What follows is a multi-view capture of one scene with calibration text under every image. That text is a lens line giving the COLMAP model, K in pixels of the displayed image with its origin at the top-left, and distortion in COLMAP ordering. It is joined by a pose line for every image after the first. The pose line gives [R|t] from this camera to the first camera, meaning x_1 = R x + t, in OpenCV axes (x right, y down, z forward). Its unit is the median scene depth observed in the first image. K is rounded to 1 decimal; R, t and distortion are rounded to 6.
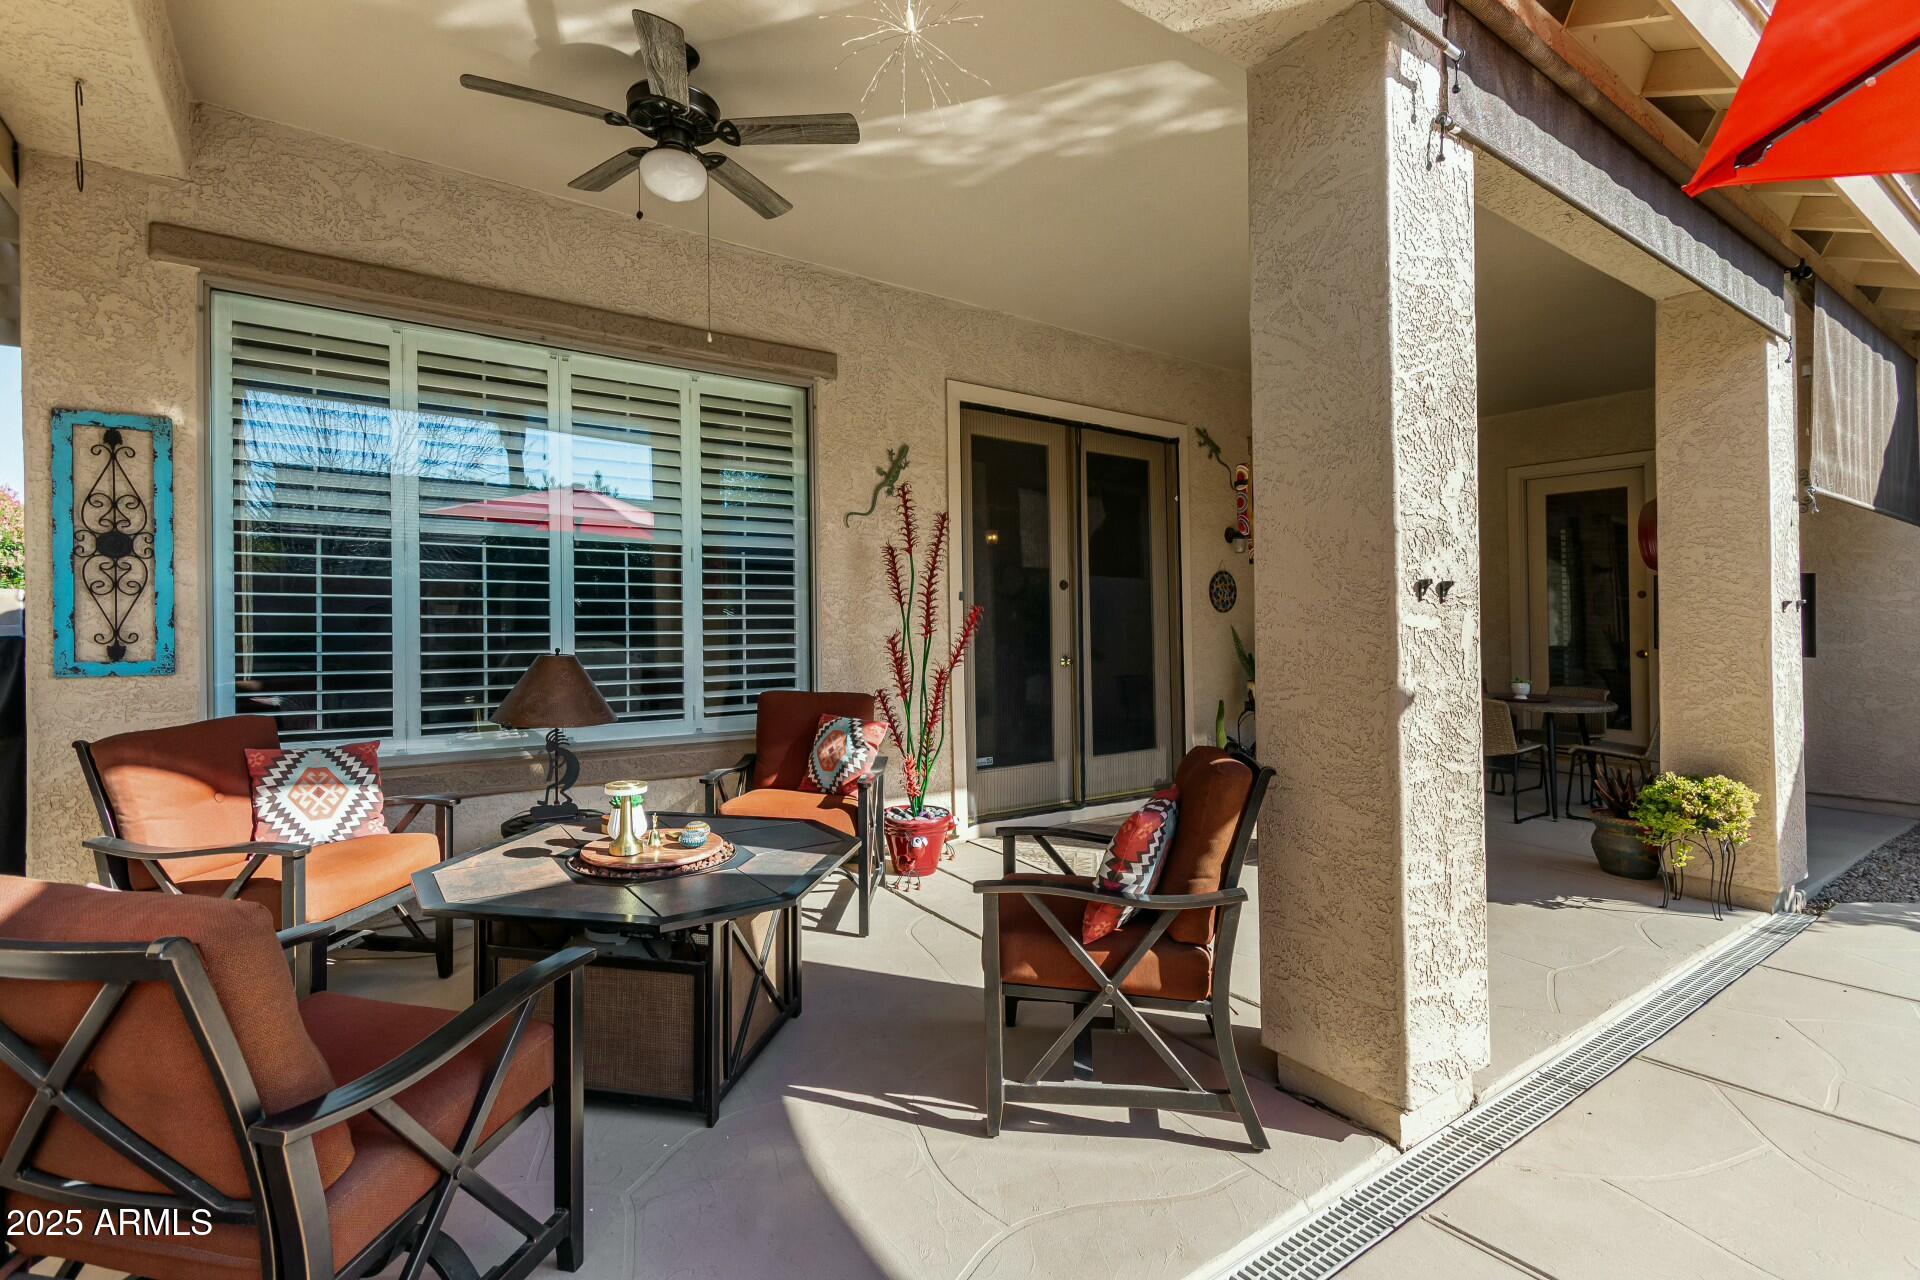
lens RADIAL K [[891.3, 0, 969.4], [0, 891.3, 635.5], [0, 0, 1]] dist [0.001552, 0.002338]
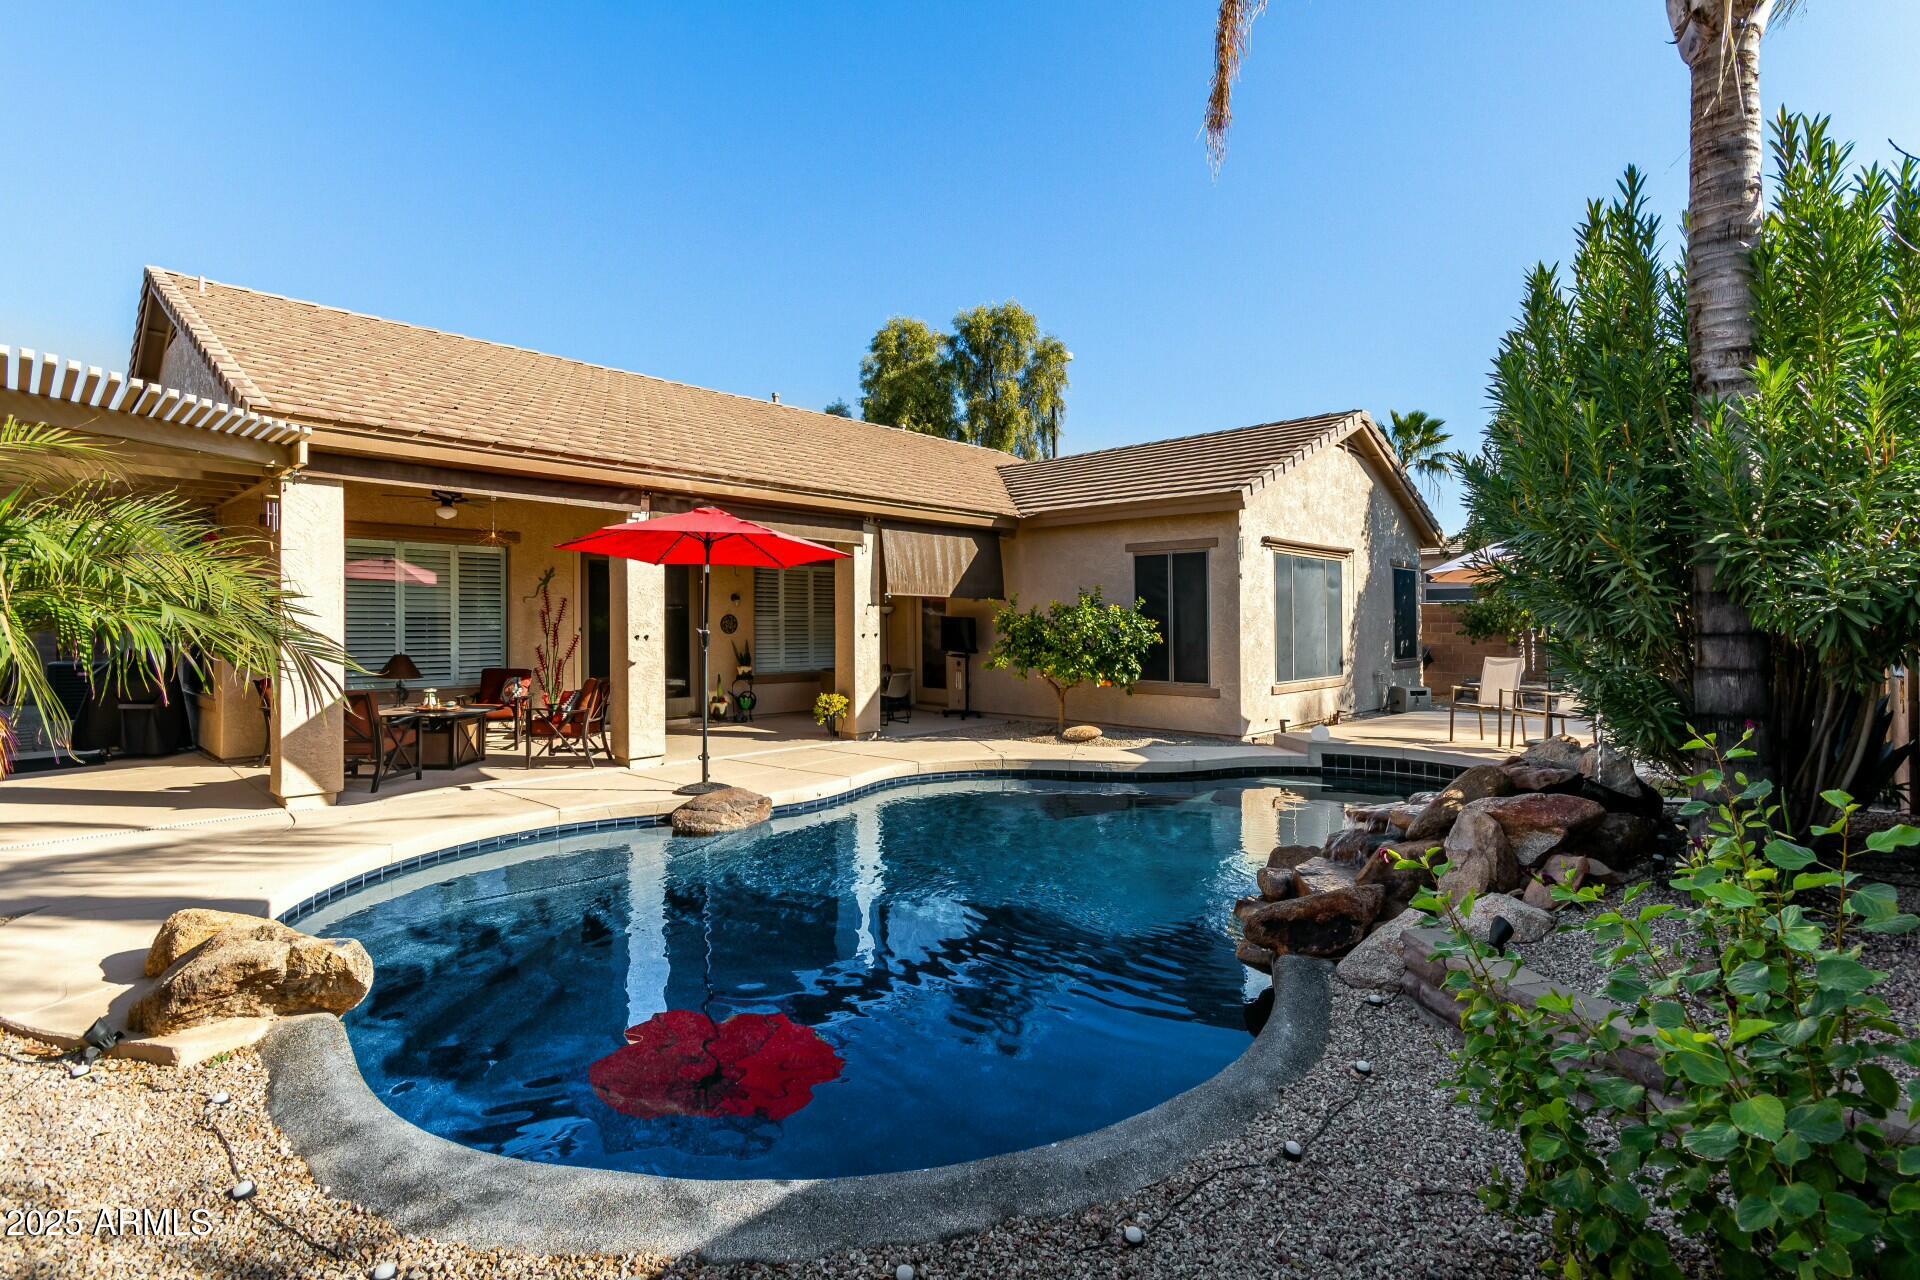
lens RADIAL K [[891.3, 0, 967.4], [0, 891.3, 626.2], [0, 0, 1]] dist [0.001552, 0.002338]
pose [[0.980604, 0.000076, 0.196001, 0.623661], [0.002127, 0.999937, -0.011026, -0.028207], [-0.195990, 0.011229, 0.980542, -1.783524]]
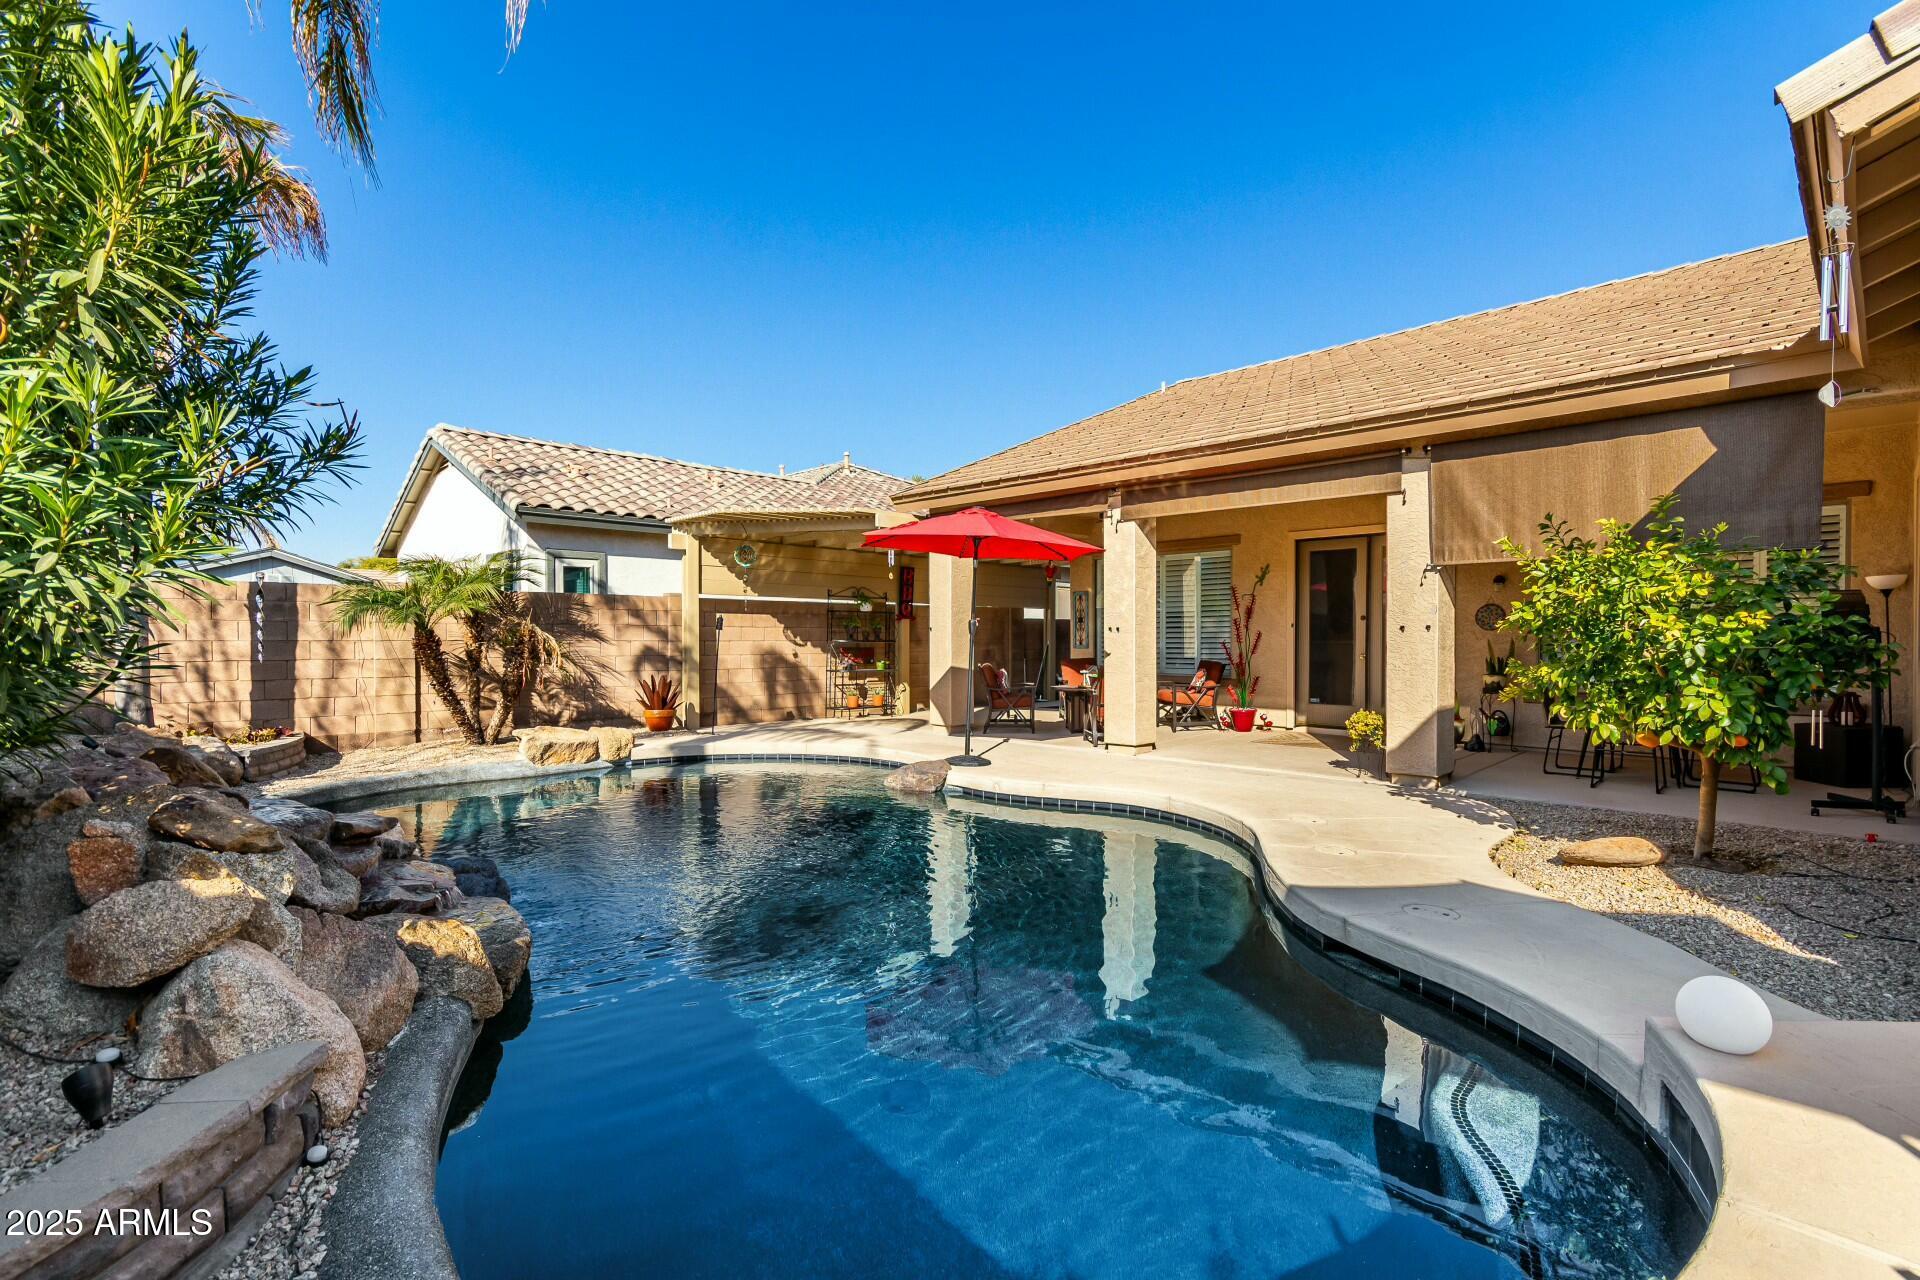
lens RADIAL K [[891.3, 0, 964.7], [0, 891.3, 643.0], [0, 0, 1]] dist [0.001552, 0.002338]
pose [[0.161521, 0.007306, -0.986842, 2.453244], [-0.016610, 0.999851, 0.004684, 0.003116], [0.986730, 0.015635, 0.161618, -0.227357]]
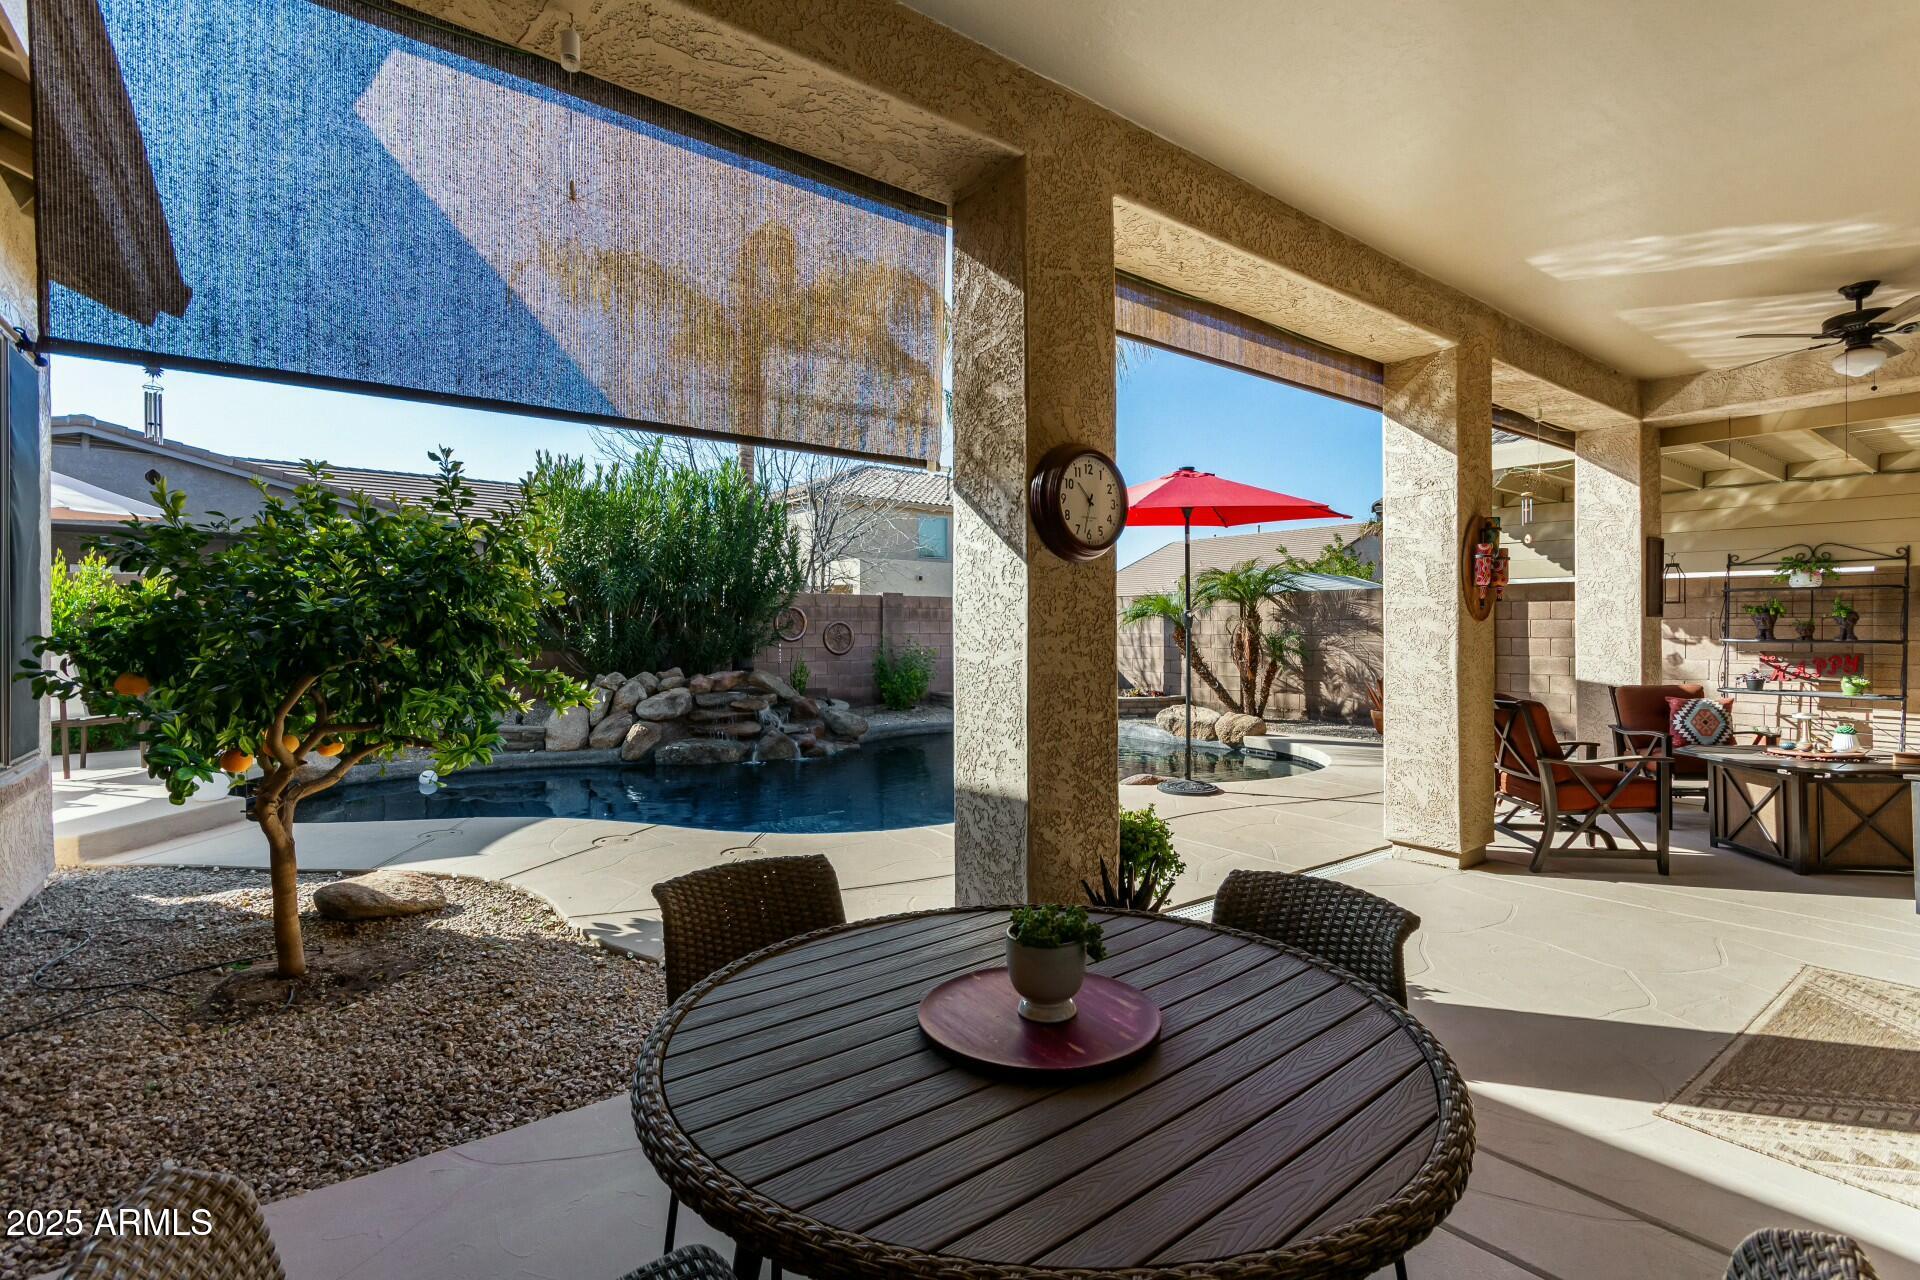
lens RADIAL K [[891.3, 0, 944.8], [0, 891.3, 626.0], [0, 0, 1]] dist [0.001552, 0.002338]
pose [[-0.999212, -0.002639, -0.039604, 0.964022], [-0.003277, 0.999866, 0.016060, -0.036474], [0.039556, 0.016177, -0.999086, 1.710164]]
